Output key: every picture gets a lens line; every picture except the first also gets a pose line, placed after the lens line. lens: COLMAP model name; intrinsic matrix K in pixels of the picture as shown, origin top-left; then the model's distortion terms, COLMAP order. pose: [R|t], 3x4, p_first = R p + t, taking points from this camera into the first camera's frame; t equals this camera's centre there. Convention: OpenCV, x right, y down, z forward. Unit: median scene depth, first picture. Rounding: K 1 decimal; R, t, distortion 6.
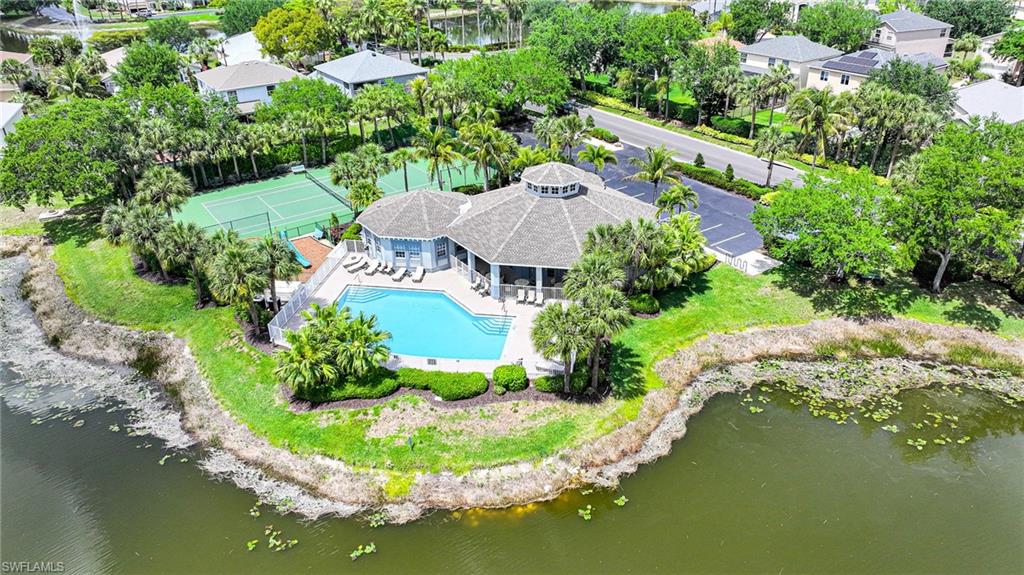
lens RADIAL K [[718.5, 0, 512.0], [0, 718.5, 287.5], [0, 0, 1]] dist [0.010546, 0.002590]
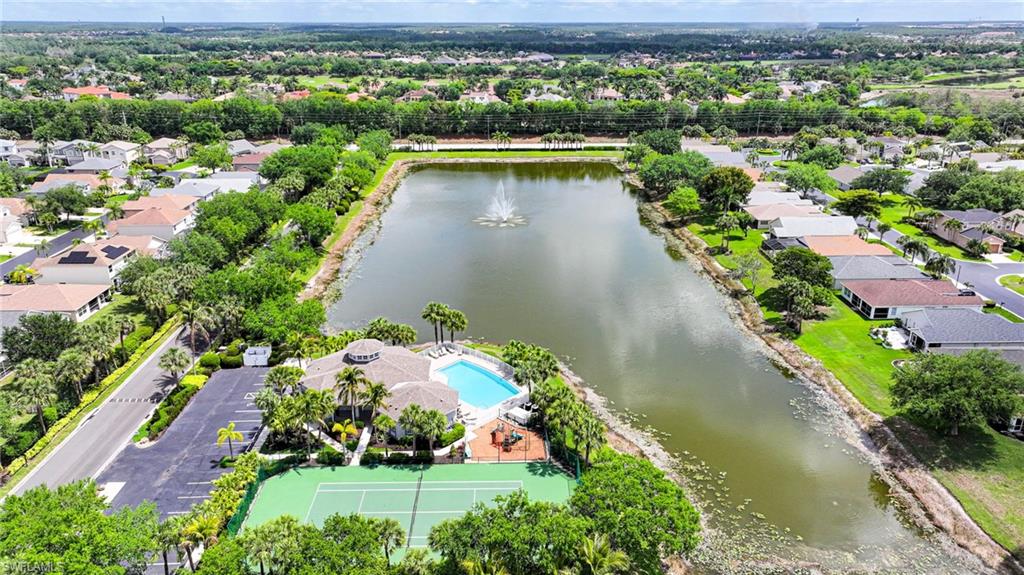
lens RADIAL K [[718.5, 0, 512.0], [0, 718.5, 287.5], [0, 0, 1]] dist [0.010546, 0.002590]
pose [[-0.825101, -0.184711, 0.533939, -1.381306], [0.273420, 0.696469, 0.663456, -1.606476], [-0.494419, 0.693407, -0.524153, 2.007599]]
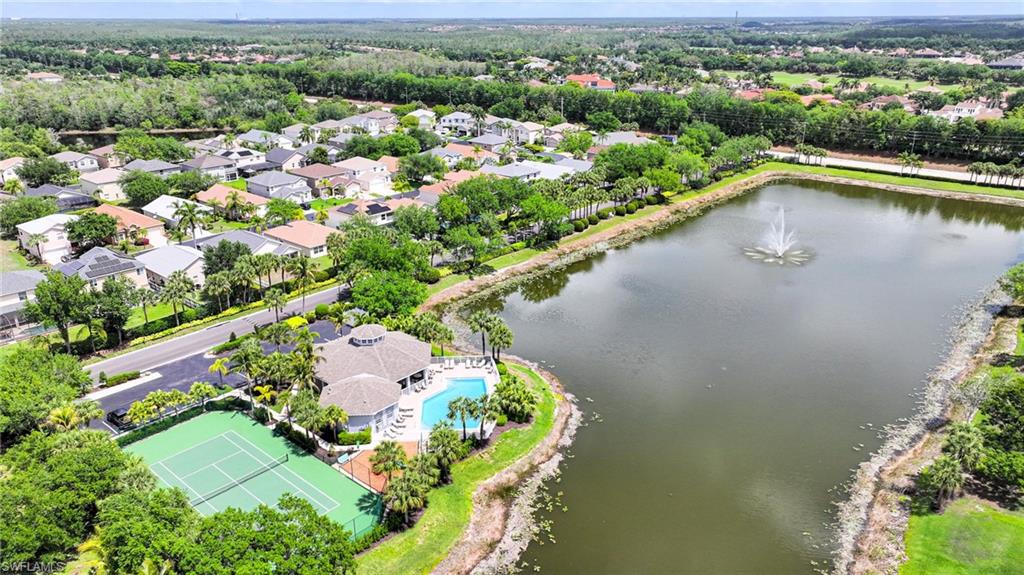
lens RADIAL K [[718.5, 0, 512.0], [0, 718.5, 287.5], [0, 0, 1]] dist [0.010546, 0.002590]
pose [[-0.234155, -0.330972, 0.914127, -2.002018], [0.459961, 0.790662, 0.404090, -0.994546], [-0.856509, 0.515083, -0.032903, 0.856663]]
